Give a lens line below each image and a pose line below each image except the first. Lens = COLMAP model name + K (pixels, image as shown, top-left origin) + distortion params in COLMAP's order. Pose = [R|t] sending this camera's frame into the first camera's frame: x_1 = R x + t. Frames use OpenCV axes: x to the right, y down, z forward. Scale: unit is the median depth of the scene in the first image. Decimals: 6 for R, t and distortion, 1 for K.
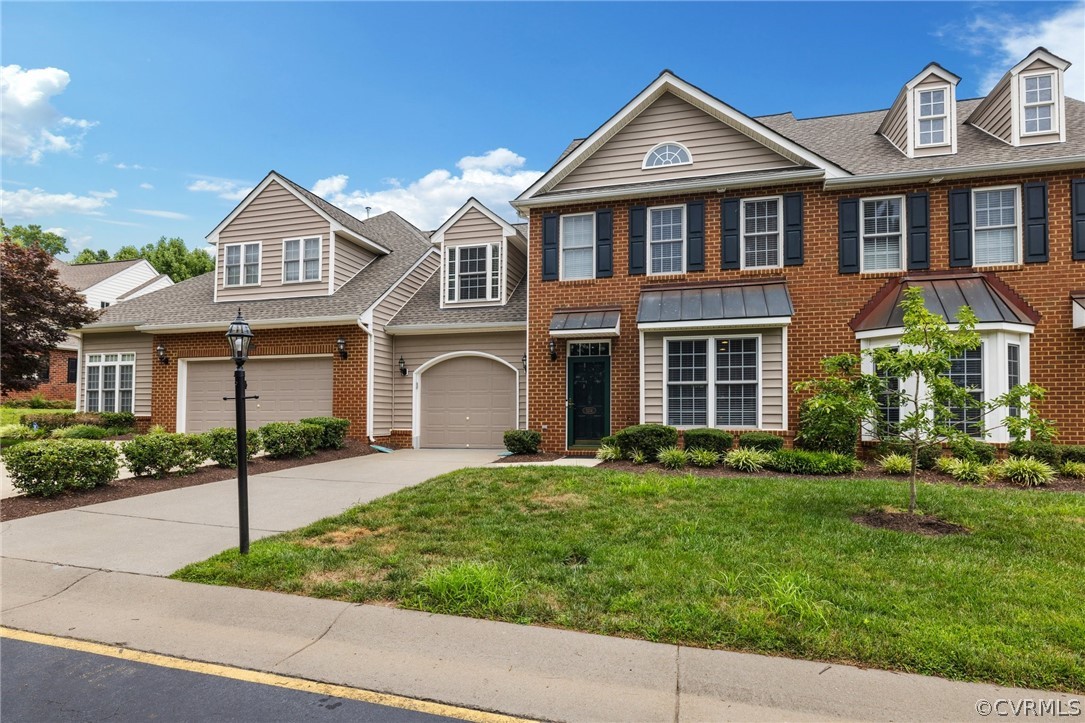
lens RADIAL K [[567.0, 0, 541.5], [0, 567.0, 391.0], [0, 0, 1]] dist [-0.002251, -0.000774]
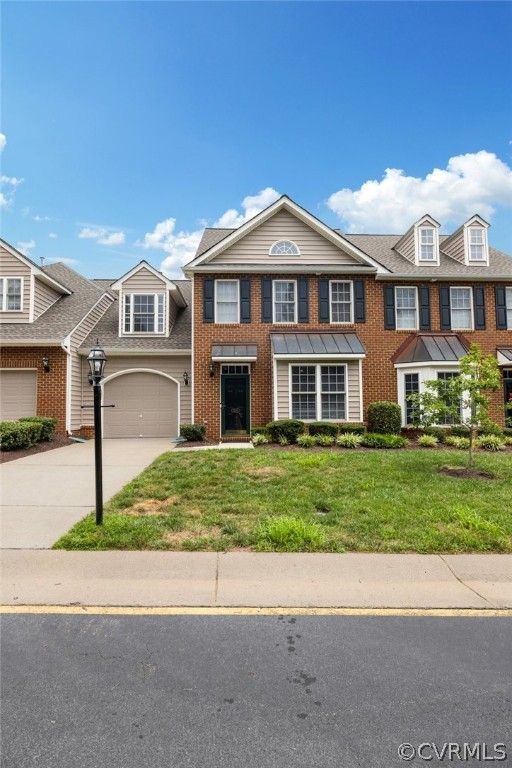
lens RADIAL K [[382.0, 0, 256.0], [0, 382.0, 384.0], [0, 0, 1]] dist [-0.002887, -0.000759]
pose [[0.958547, 0.013140, 0.284632, -0.169321], [-0.004887, 0.999547, -0.029686, -0.006287], [-0.284893, 0.027064, 0.958177, 0.014254]]
